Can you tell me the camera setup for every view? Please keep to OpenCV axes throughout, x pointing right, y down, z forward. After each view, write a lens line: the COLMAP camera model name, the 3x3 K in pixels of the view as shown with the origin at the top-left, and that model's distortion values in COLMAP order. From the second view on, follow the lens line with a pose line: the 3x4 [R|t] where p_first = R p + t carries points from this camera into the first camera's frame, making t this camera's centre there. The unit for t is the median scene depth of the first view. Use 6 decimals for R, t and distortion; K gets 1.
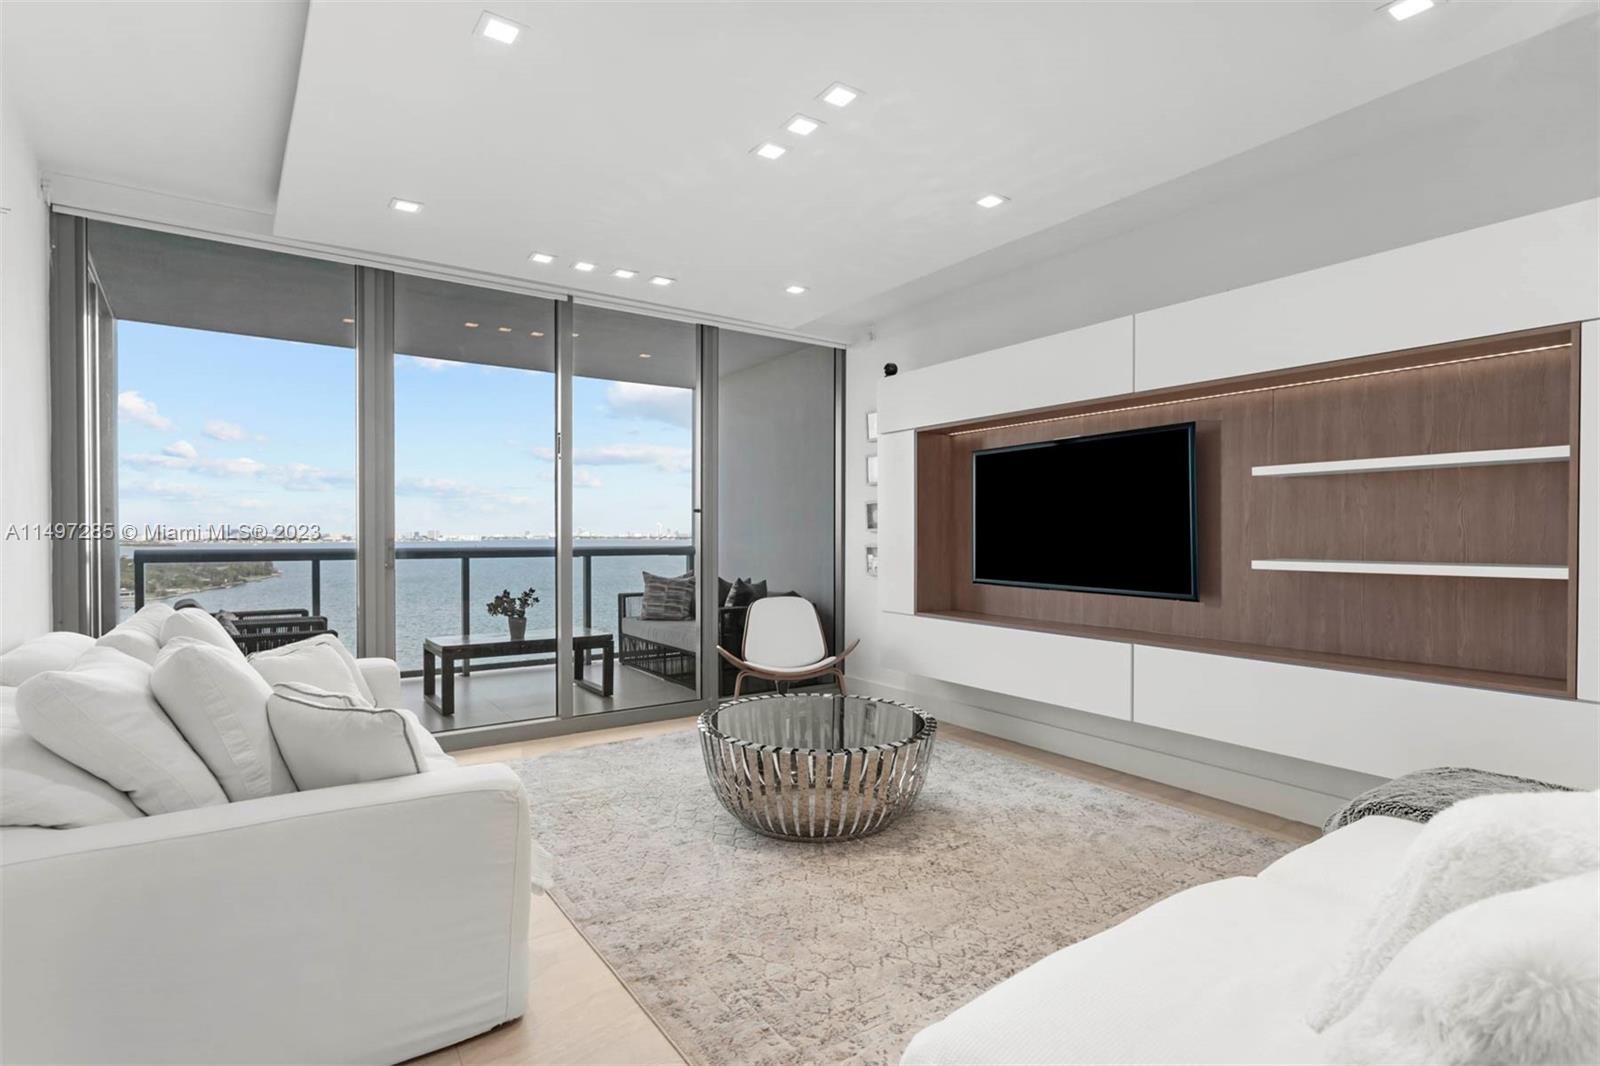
lens RADIAL K [[789.1, 0, 784.7], [0, 789.1, 550.8], [0, 0, 1]] dist [-0.014285, 0.004369]
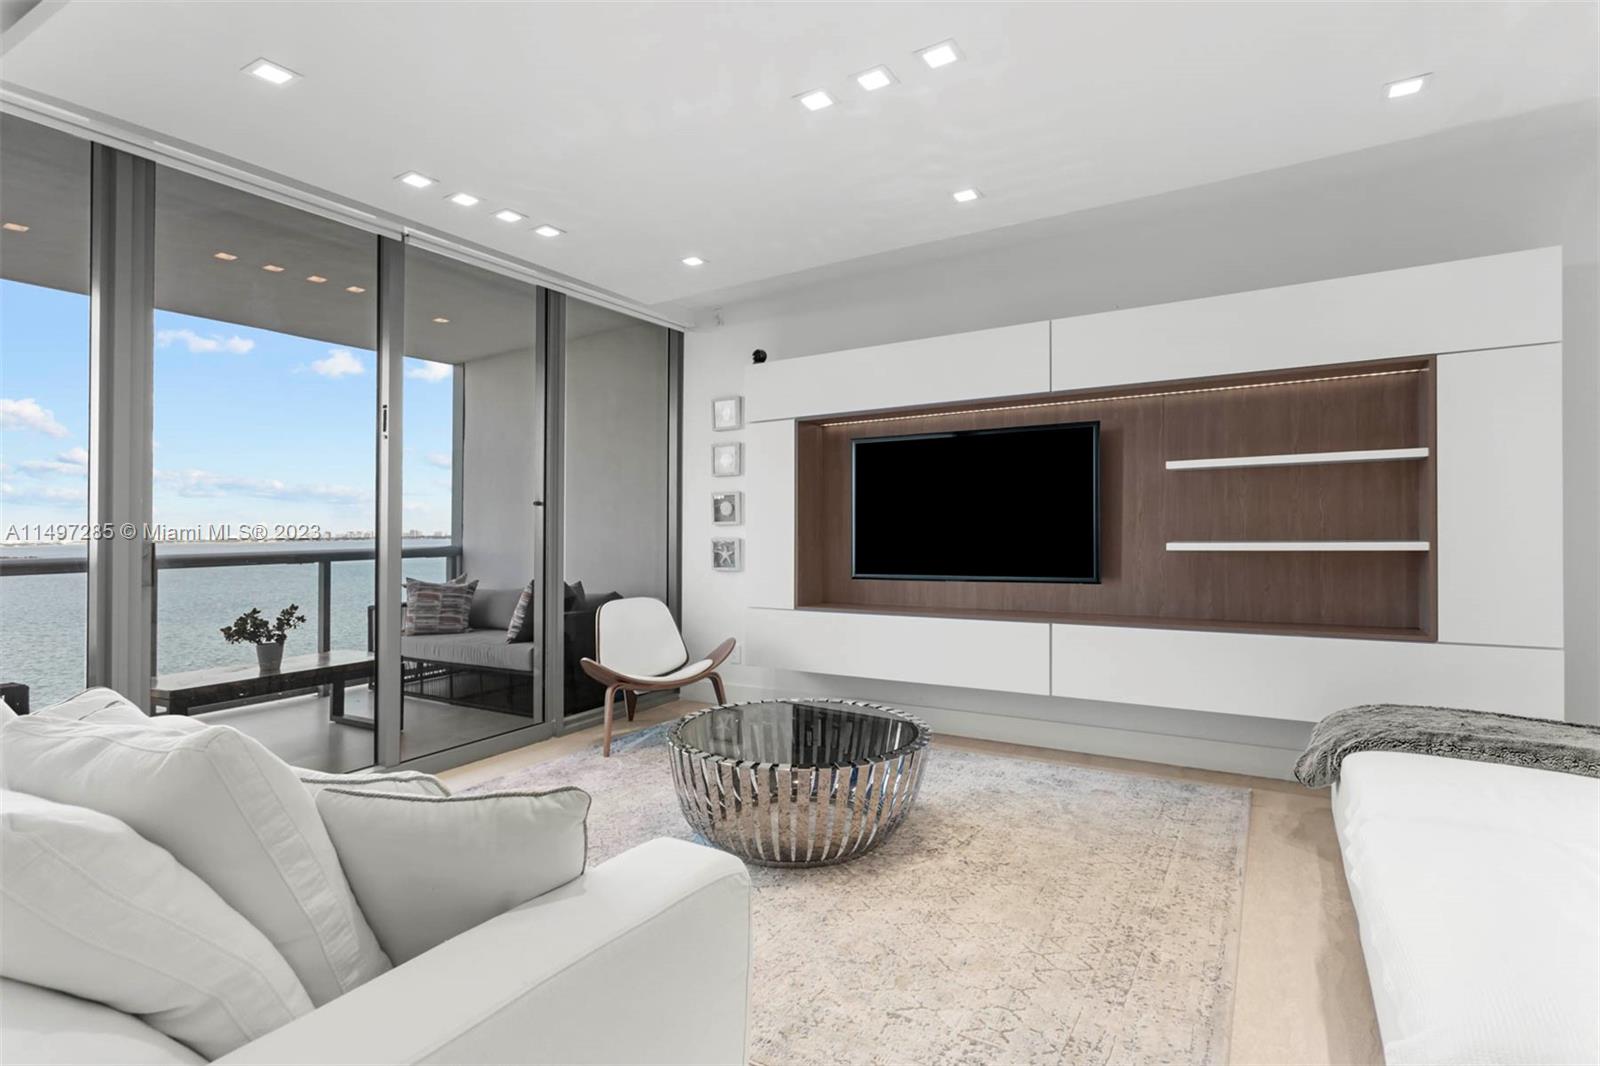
lens RADIAL K [[789.1, 0, 799.1], [0, 789.1, 527.3], [0, 0, 1]] dist [-0.014285, 0.004369]
pose [[0.910795, -0.015486, 0.412569, -0.275396], [0.025110, 0.999524, -0.017916, -0.002744], [-0.412095, 0.026677, 0.910750, 0.133651]]
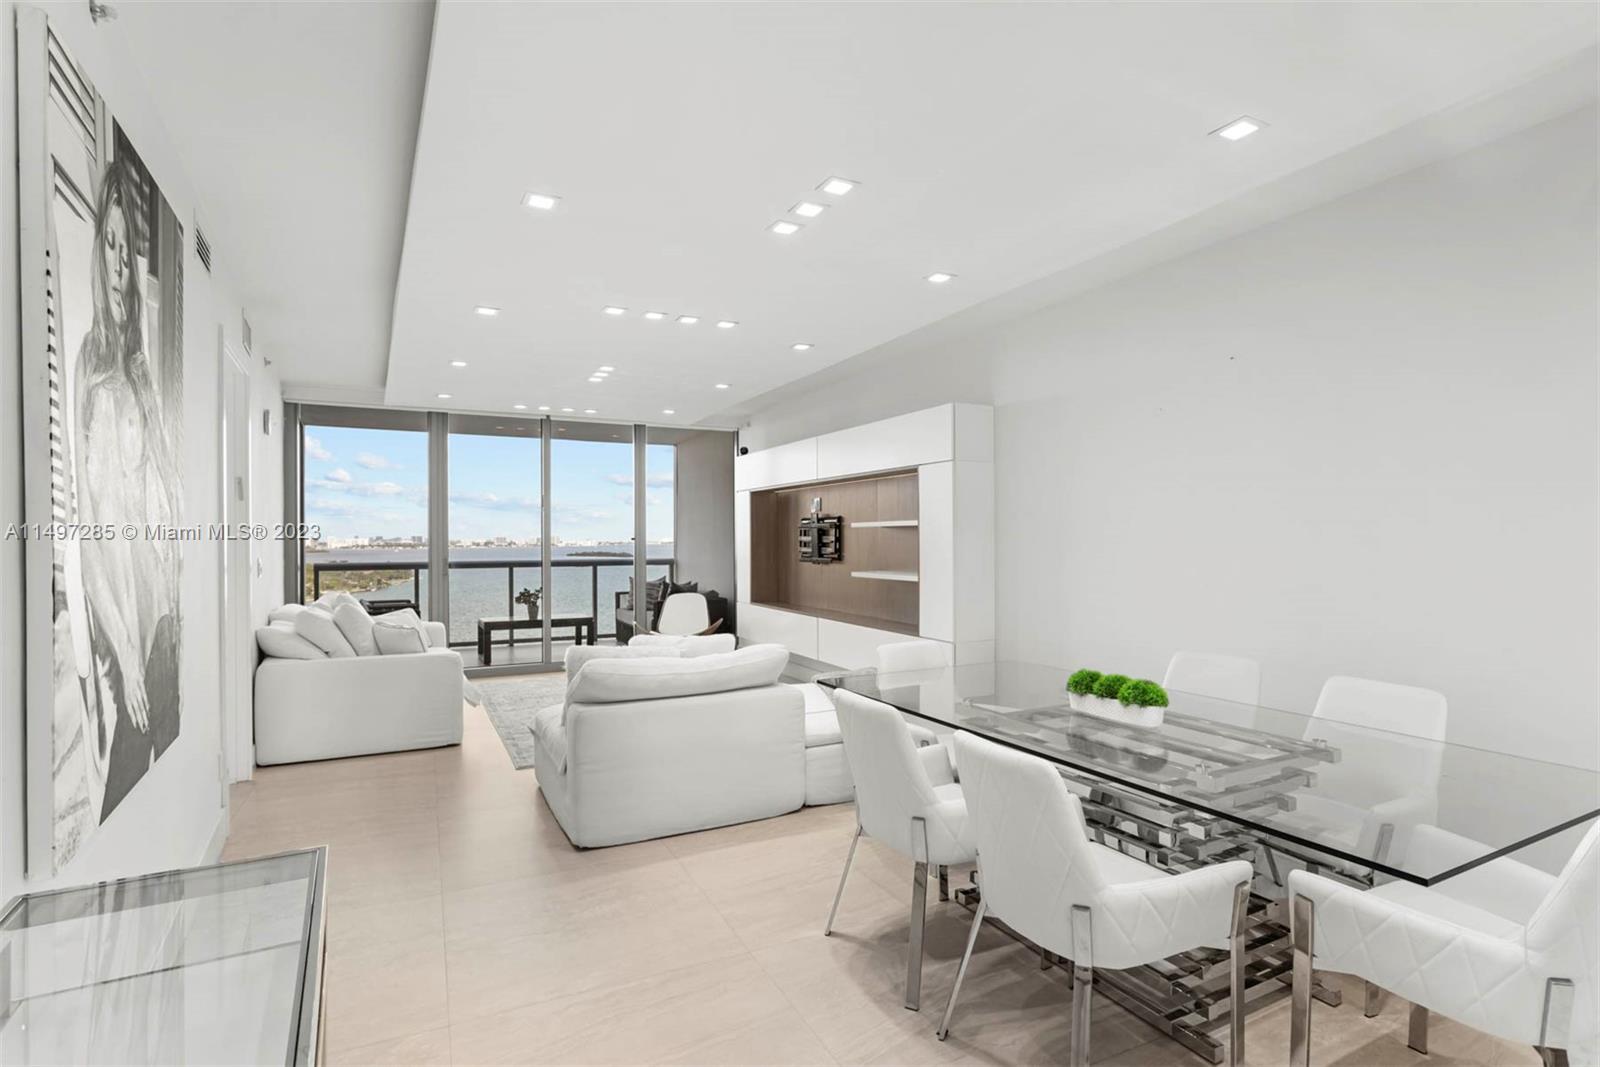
lens RADIAL K [[789.1, 0, 795.0], [0, 789.1, 563.1], [0, 0, 1]] dist [-0.014285, 0.004369]
pose [[0.991652, 0.002732, -0.128914, 0.553329], [-0.001600, 0.999959, 0.008886, -0.021121], [0.128933, -0.008606, 0.991616, -0.729876]]
